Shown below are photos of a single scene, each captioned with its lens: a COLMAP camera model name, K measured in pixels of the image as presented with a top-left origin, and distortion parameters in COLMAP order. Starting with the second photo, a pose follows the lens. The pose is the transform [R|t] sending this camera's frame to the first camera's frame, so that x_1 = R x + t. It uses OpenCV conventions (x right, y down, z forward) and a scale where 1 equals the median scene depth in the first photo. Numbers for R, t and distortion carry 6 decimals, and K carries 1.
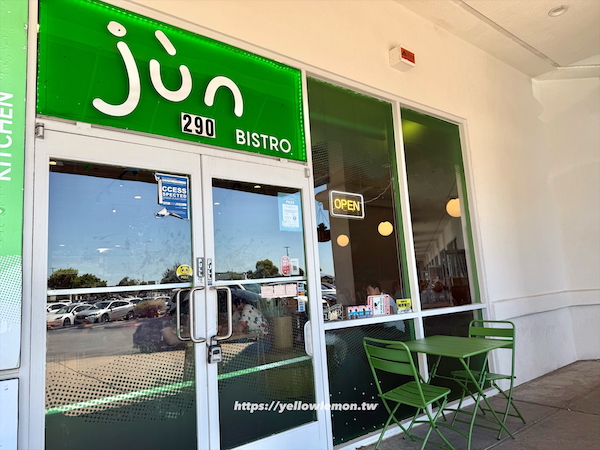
lens RADIAL K [[426.0, 0, 300.0], [0, 426.0, 225.0], [0, 0, 1]] dist [0.079257, -0.108432]
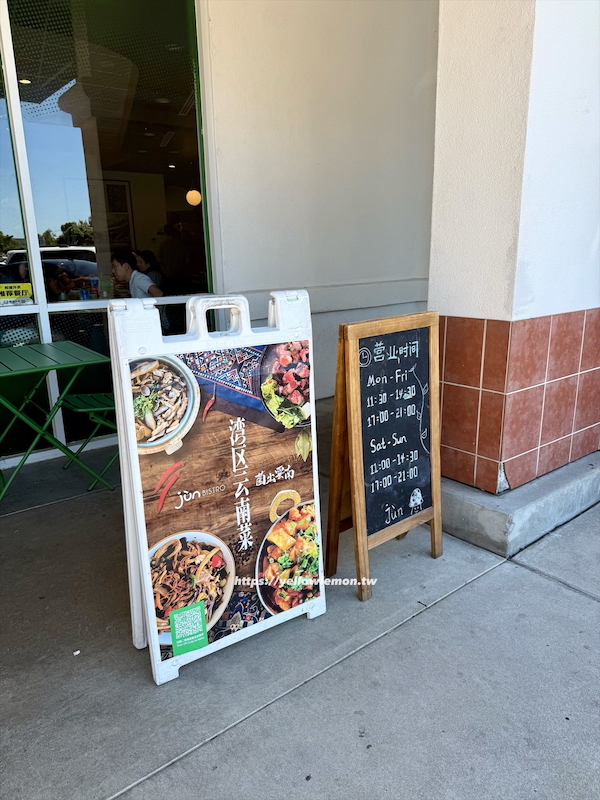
lens RADIAL K [[567.9, 0, 300.0], [0, 567.9, 400.0], [0, 0, 1]] dist [0.079257, -0.108432]
pose [[0.999136, 0.041109, 0.006147, 0.781377], [-0.040263, 0.920475, 0.388721, -0.017727], [0.010322, -0.388633, 0.921335, 0.189871]]
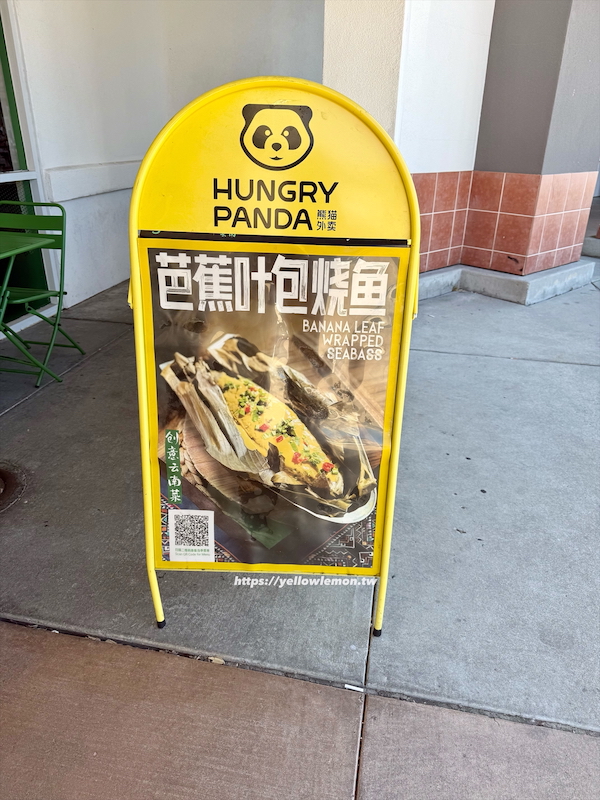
lens RADIAL K [[567.9, 0, 300.0], [0, 567.9, 400.0], [0, 0, 1]] dist [0.079257, -0.108432]
pose [[0.760709, -0.206894, 0.615237, 0.210793], [-0.151317, 0.865201, 0.478048, 0.025146], [-0.631209, -0.456751, 0.626860, 0.166135]]
